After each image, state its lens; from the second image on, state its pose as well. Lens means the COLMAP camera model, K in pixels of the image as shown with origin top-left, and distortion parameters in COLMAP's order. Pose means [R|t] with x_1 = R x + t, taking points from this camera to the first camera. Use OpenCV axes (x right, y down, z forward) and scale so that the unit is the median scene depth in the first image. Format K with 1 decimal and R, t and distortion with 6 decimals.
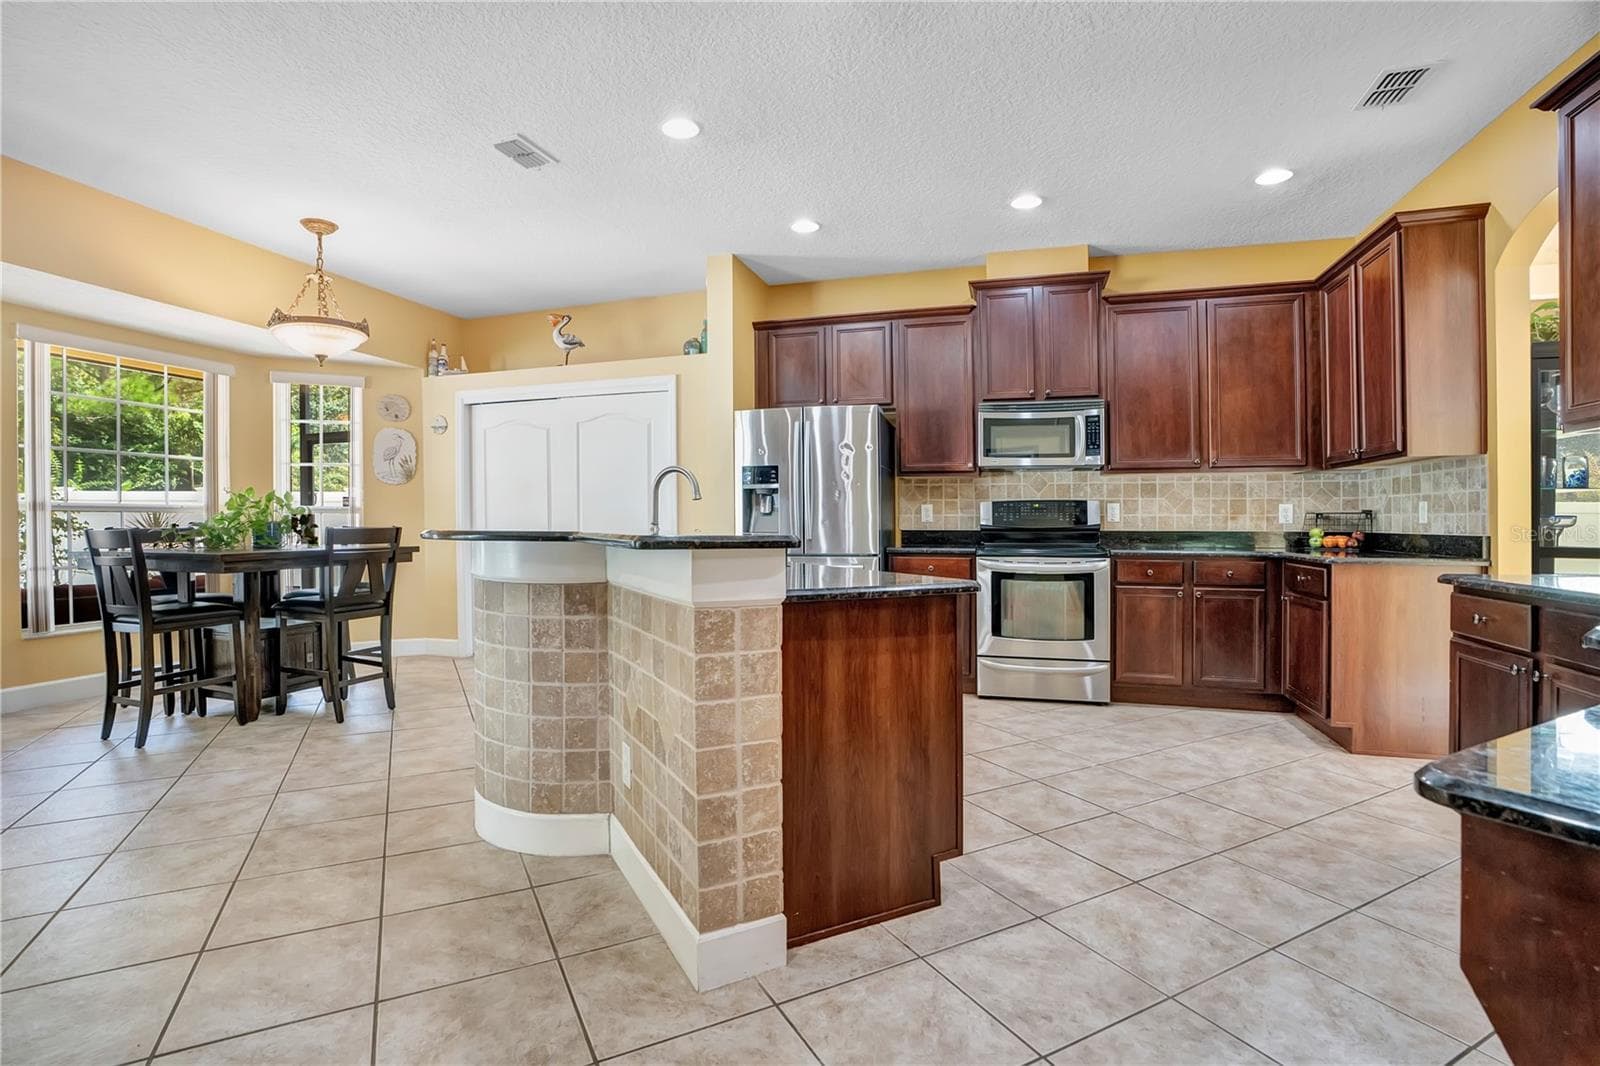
lens RADIAL K [[750.8, 0, 781.6], [0, 750.8, 524.6], [0, 0, 1]] dist [-0.070570, 0.022776]
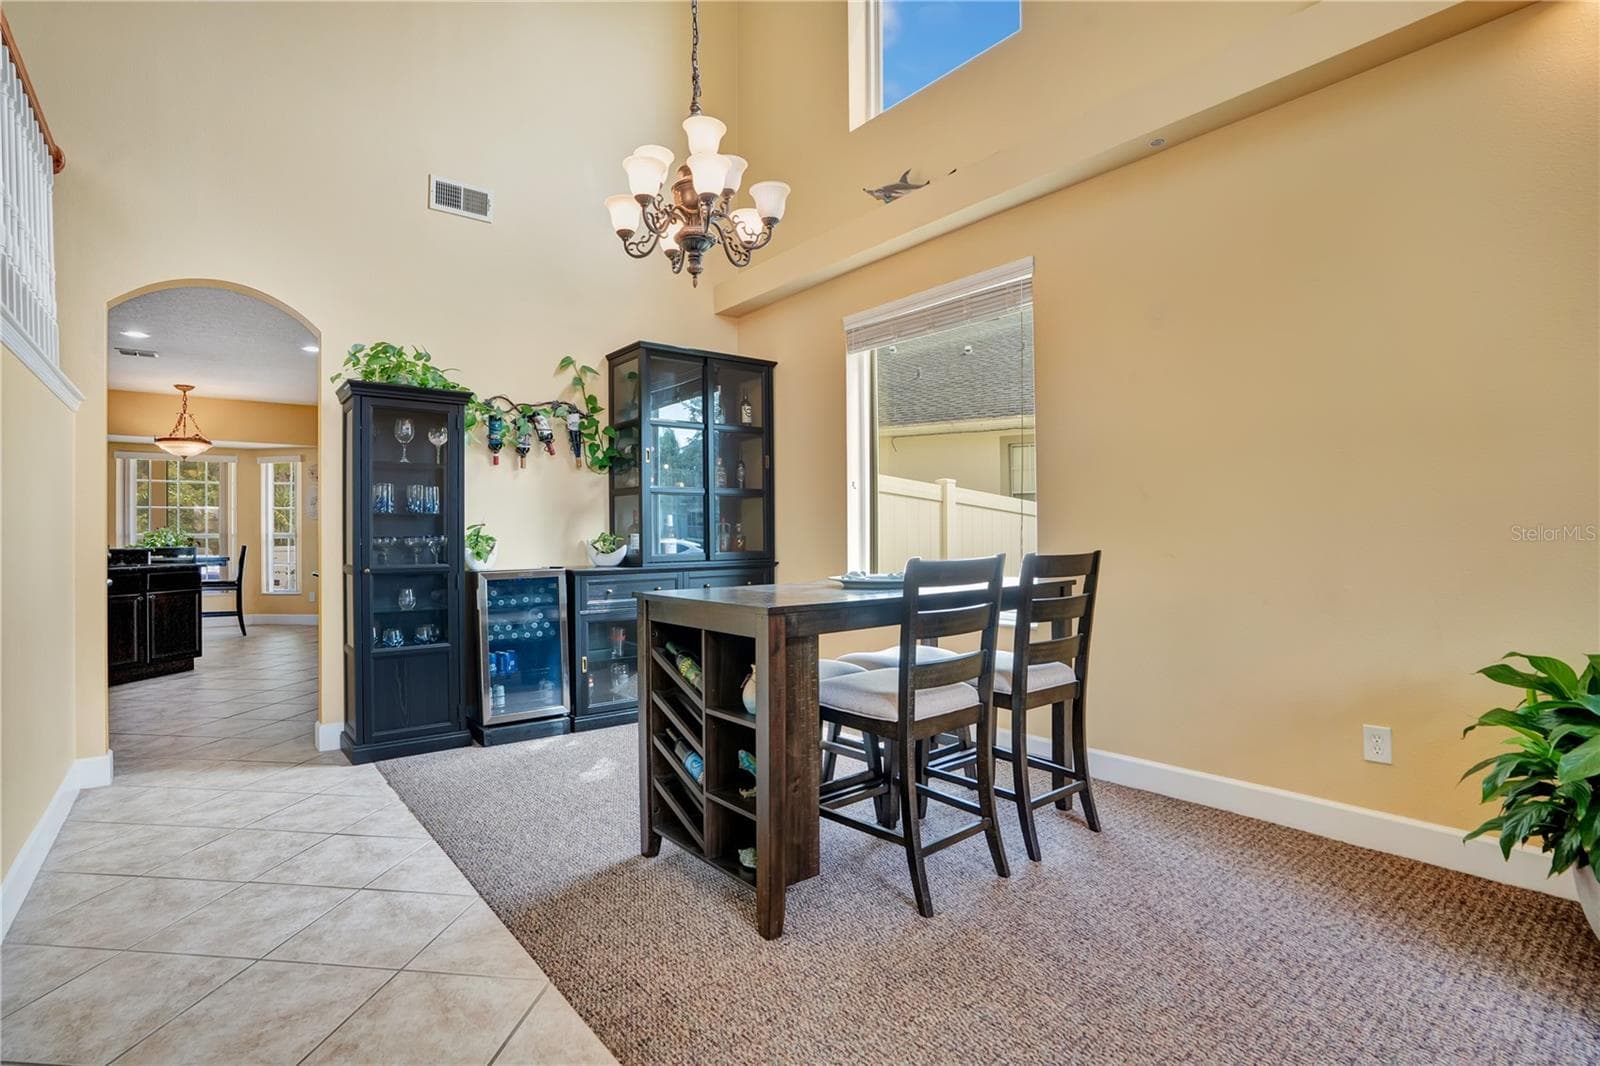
lens RADIAL K [[756.1, 0, 786.6], [0, 756.1, 531.8], [0, 0, 1]] dist [-0.071811, 0.028104]
pose [[0.833852, -0.011396, -0.551871, 1.597991], [0.008732, 0.999934, -0.007453, -0.006002], [0.551920, 0.001396, 0.833896, 0.264175]]
